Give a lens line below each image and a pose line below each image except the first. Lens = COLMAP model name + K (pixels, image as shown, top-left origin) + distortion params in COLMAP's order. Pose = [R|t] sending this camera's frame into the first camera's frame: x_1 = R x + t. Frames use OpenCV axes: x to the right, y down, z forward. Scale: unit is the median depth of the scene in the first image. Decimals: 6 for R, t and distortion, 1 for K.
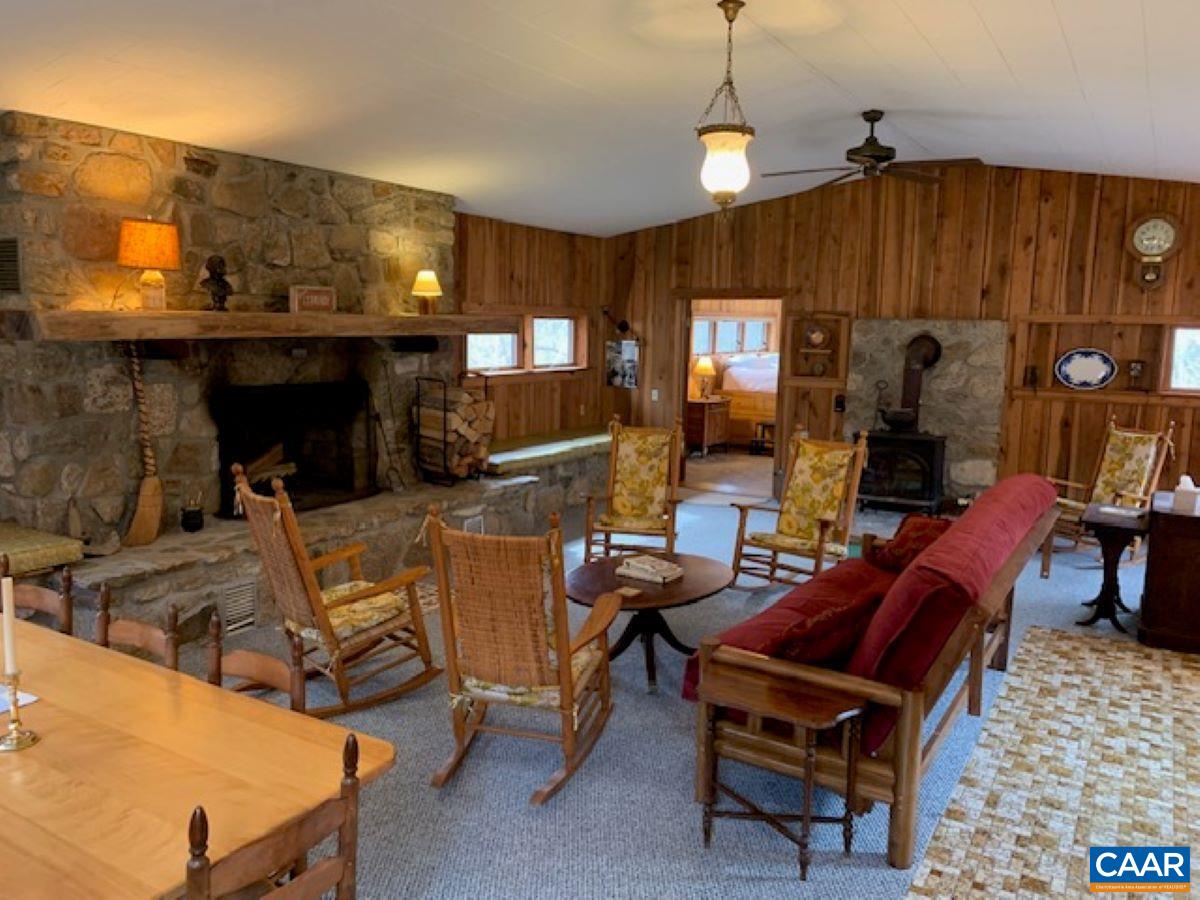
lens RADIAL K [[902.1, 0, 600.3], [0, 902.1, 451.9], [0, 0, 1]] dist [-0.010102, -0.007991]
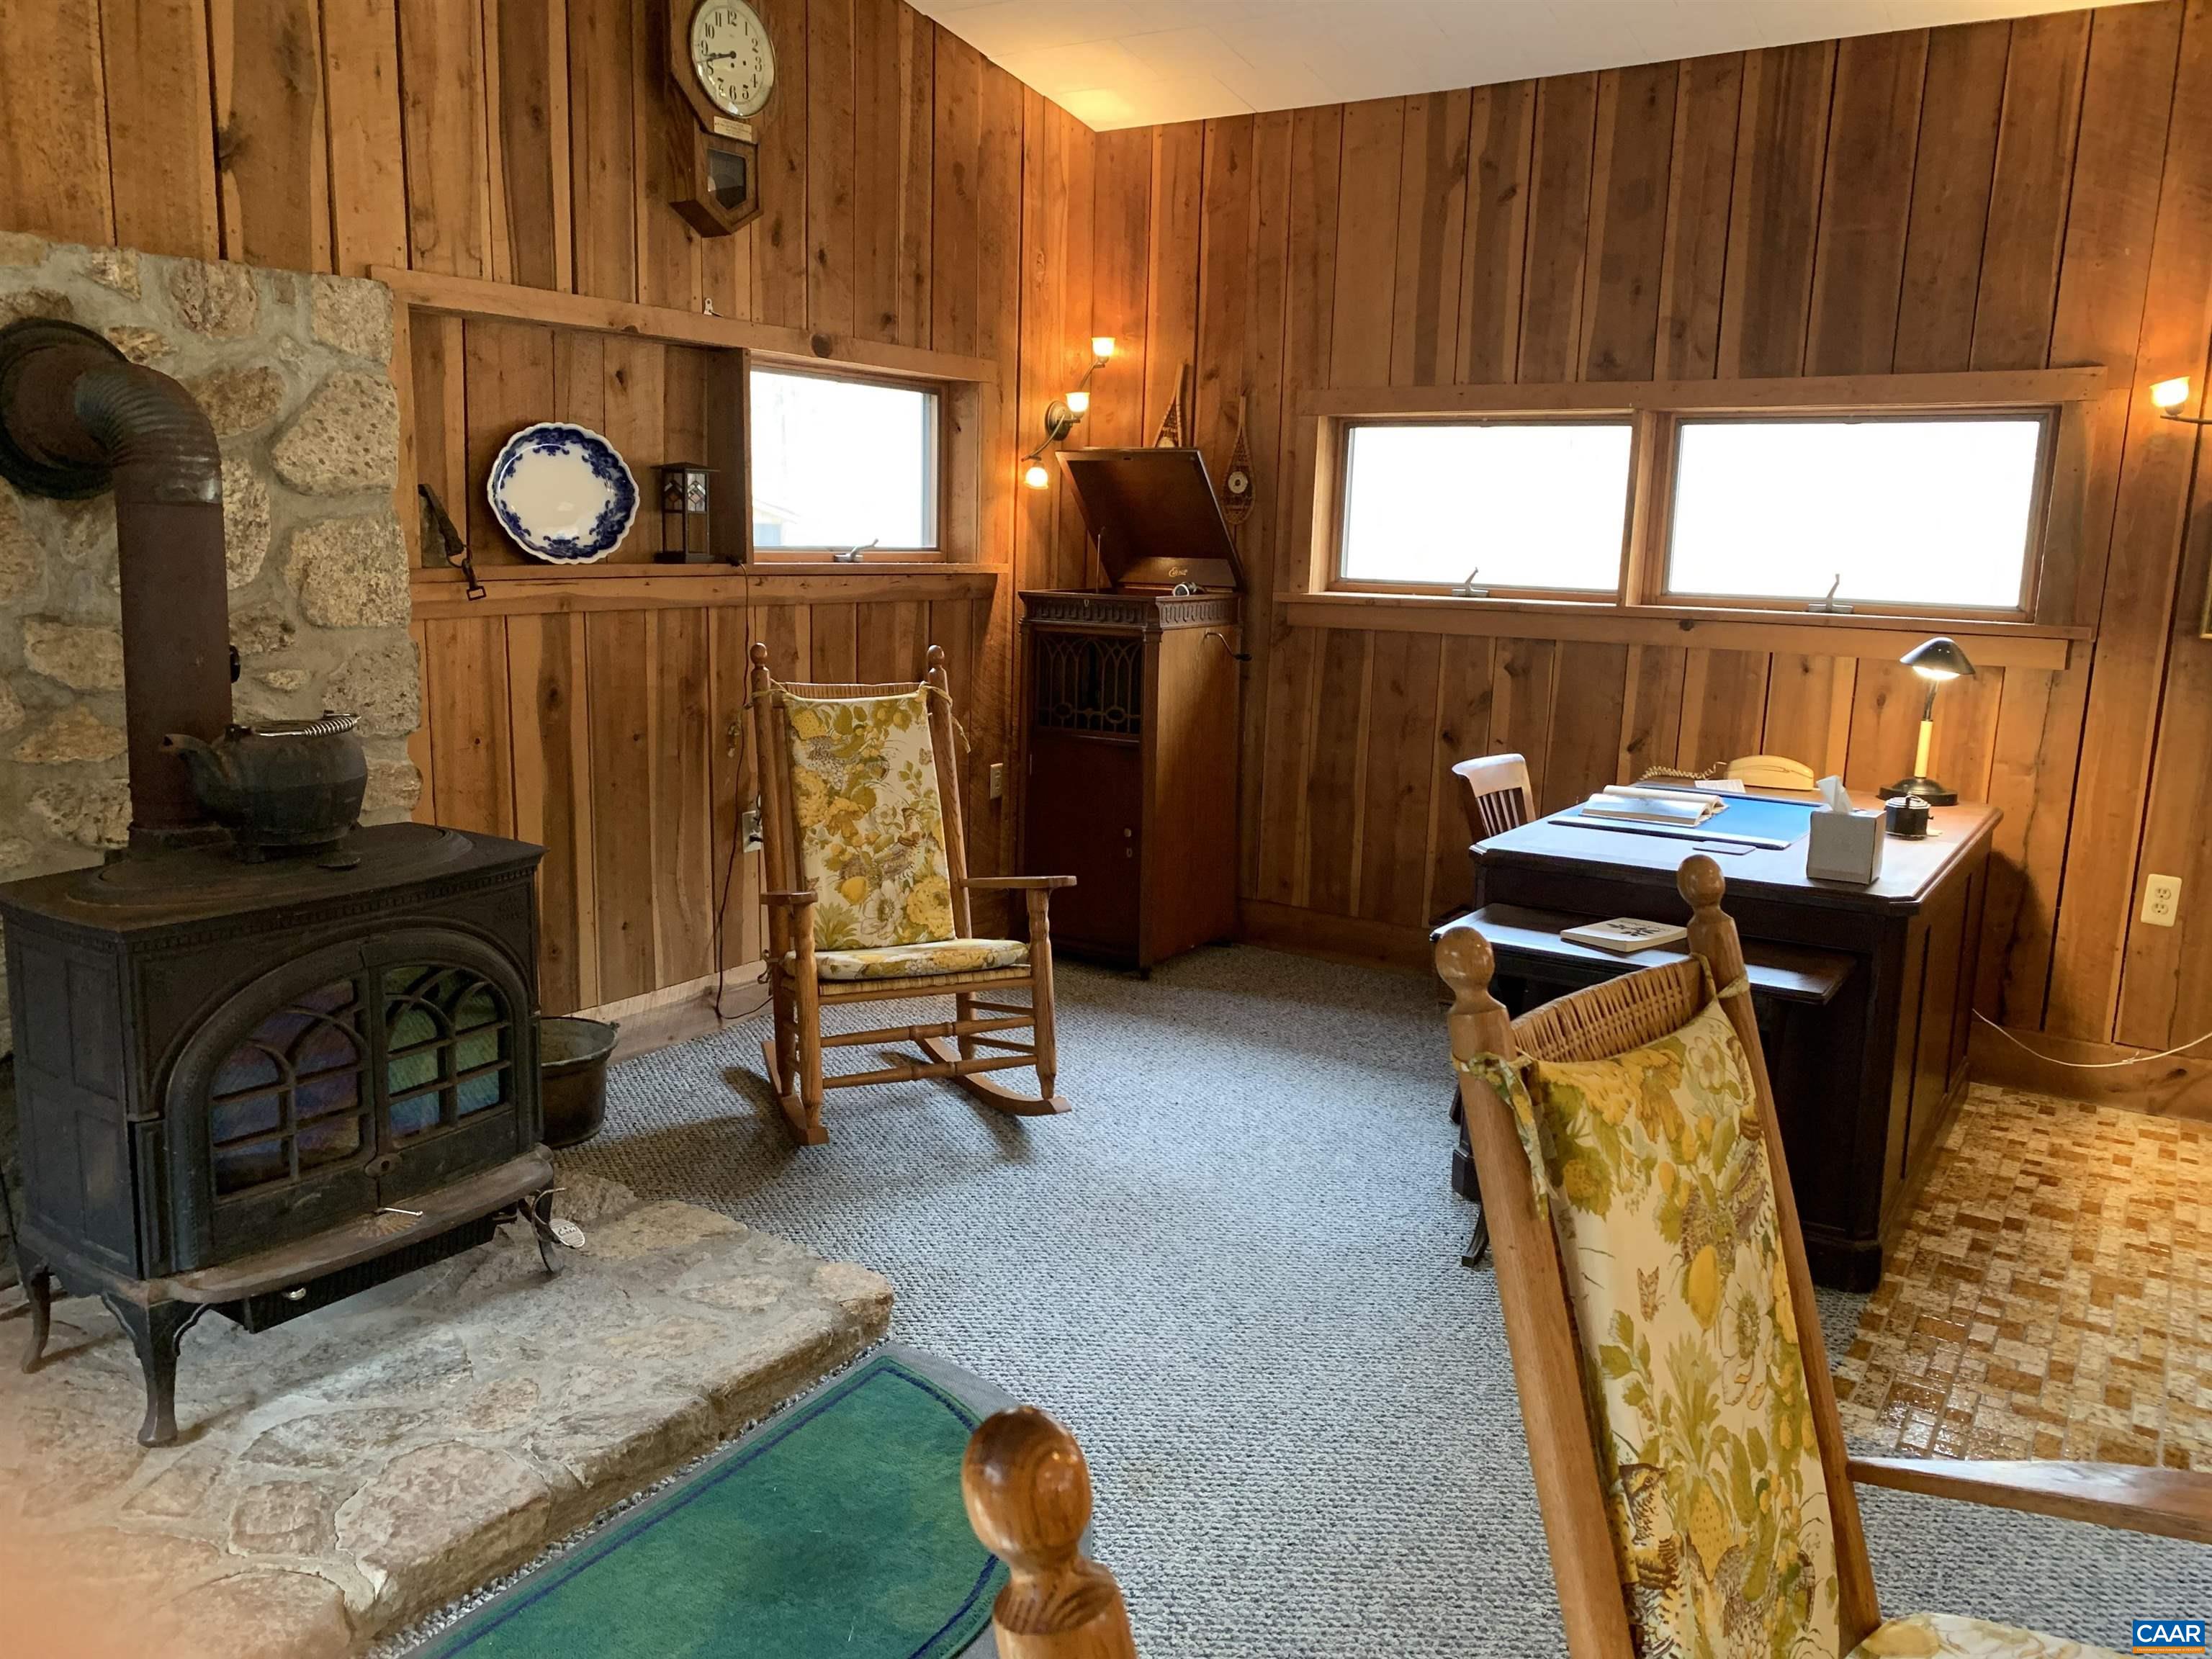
lens RADIAL K [[1677.6, 0, 1106.9], [0, 1677.6, 818.0], [0, 0, 1]] dist [0.050017, -0.066310]
pose [[0.032313, -0.194875, 0.980296, 0.001852], [0.108516, 0.975694, 0.190384, -0.075924], [-0.993569, 0.100226, 0.052675, 0.818830]]
